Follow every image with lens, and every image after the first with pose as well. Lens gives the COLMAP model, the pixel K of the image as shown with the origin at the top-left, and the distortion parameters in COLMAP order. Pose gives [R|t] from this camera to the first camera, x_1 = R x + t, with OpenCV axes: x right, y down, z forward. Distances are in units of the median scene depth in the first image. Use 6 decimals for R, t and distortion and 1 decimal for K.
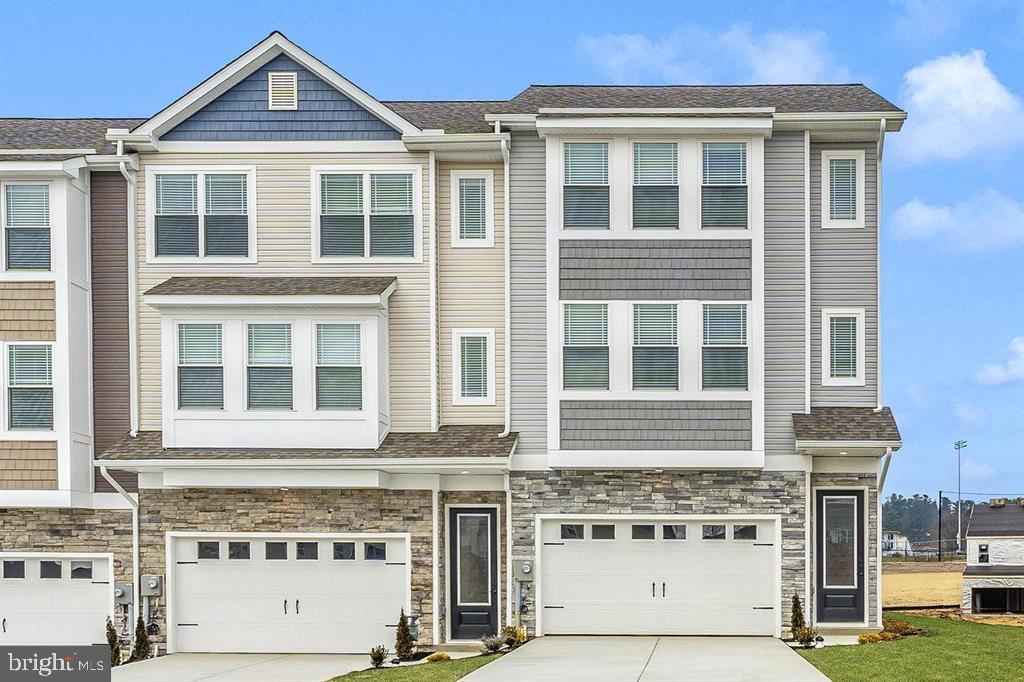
lens RADIAL K [[417.7, 0, 512.2], [0, 417.7, 326.8], [0, 0, 1]] dist [-0.000164, 0.000102]
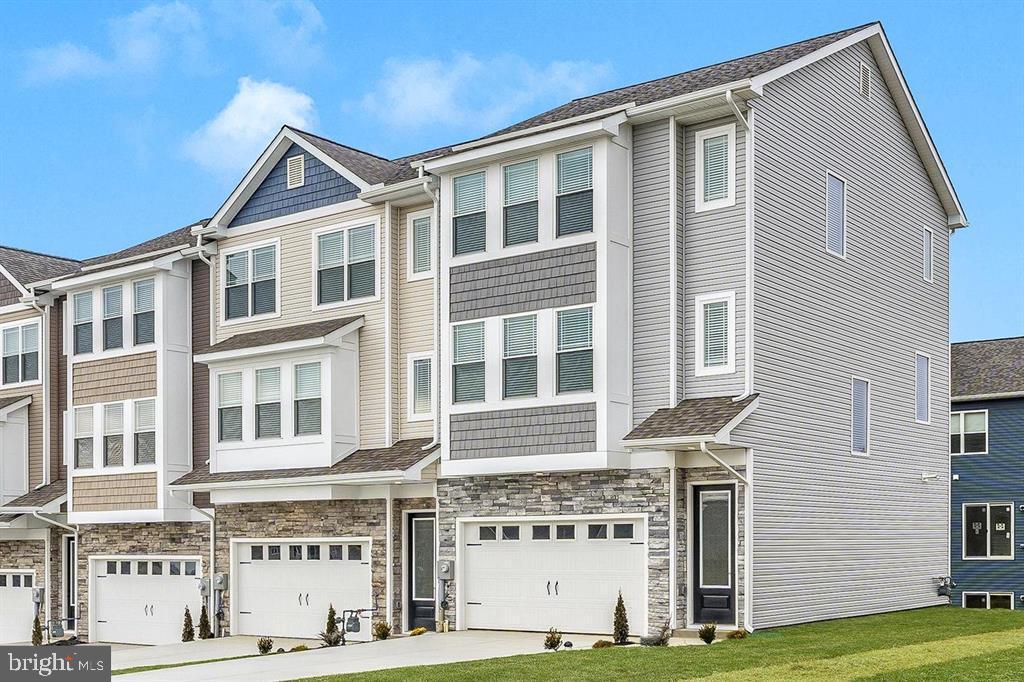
lens RADIAL K [[389.4, 0, 512.3], [0, 389.4, 328.8], [0, 0, 1]] dist [0.000013, 0.000088]
pose [[0.970339, -0.131930, -0.202574, 0.474027], [0.129880, 0.991253, -0.023437, -0.002748], [0.203894, -0.003569, 0.978986, 0.026285]]
